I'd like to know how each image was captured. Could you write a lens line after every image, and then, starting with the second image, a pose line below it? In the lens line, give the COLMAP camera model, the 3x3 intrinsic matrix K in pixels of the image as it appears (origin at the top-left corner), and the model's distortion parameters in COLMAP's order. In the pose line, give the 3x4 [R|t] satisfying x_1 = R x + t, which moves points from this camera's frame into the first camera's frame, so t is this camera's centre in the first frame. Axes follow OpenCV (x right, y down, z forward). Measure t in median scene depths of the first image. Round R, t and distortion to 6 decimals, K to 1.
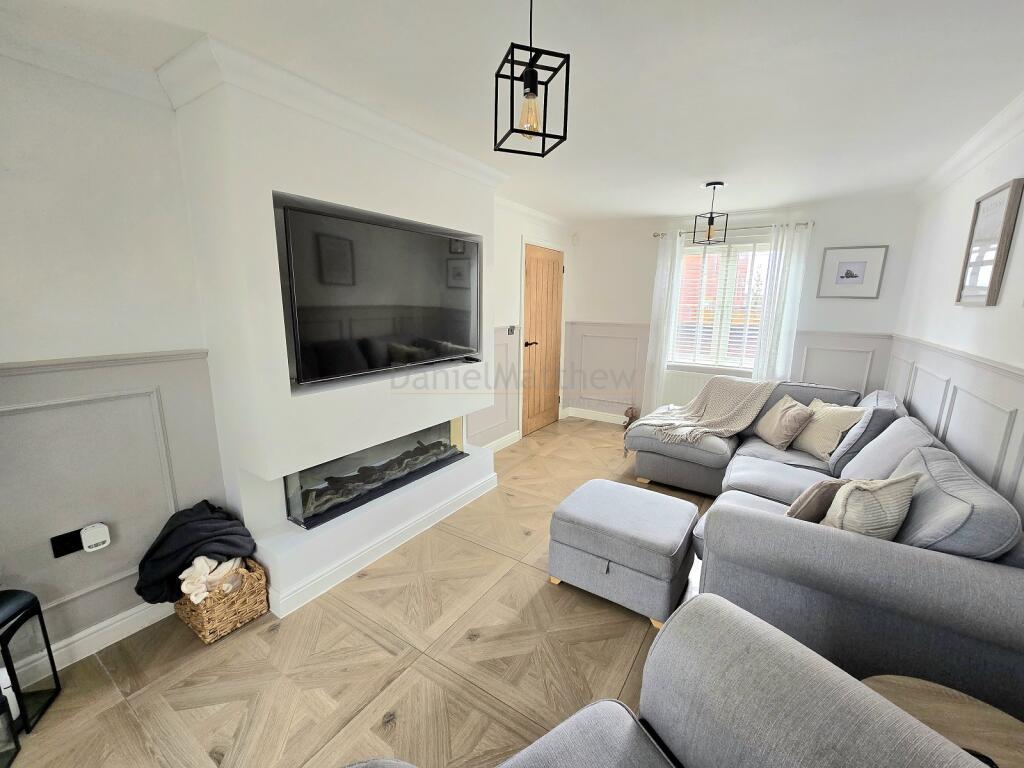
lens RADIAL K [[418.6, 0, 512.5], [0, 418.6, 385.1], [0, 0, 1]] dist [-0.000785, -0.000021]
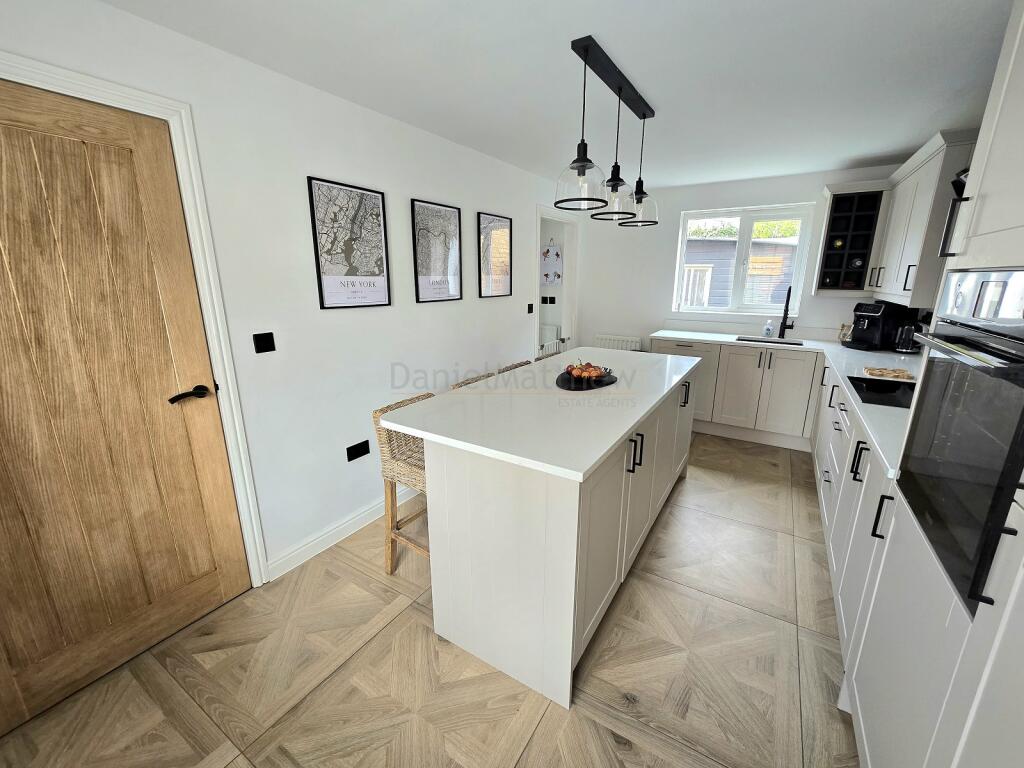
lens RADIAL K [[418.6, 0, 512.8], [0, 418.6, 383.0], [0, 0, 1]] dist [-0.000785, -0.000021]
pose [[-0.999548, -0.010291, -0.028238, -0.717437], [-0.021639, 0.898460, 0.438522, -0.318941], [0.020858, 0.438935, -0.898277, 1.485949]]
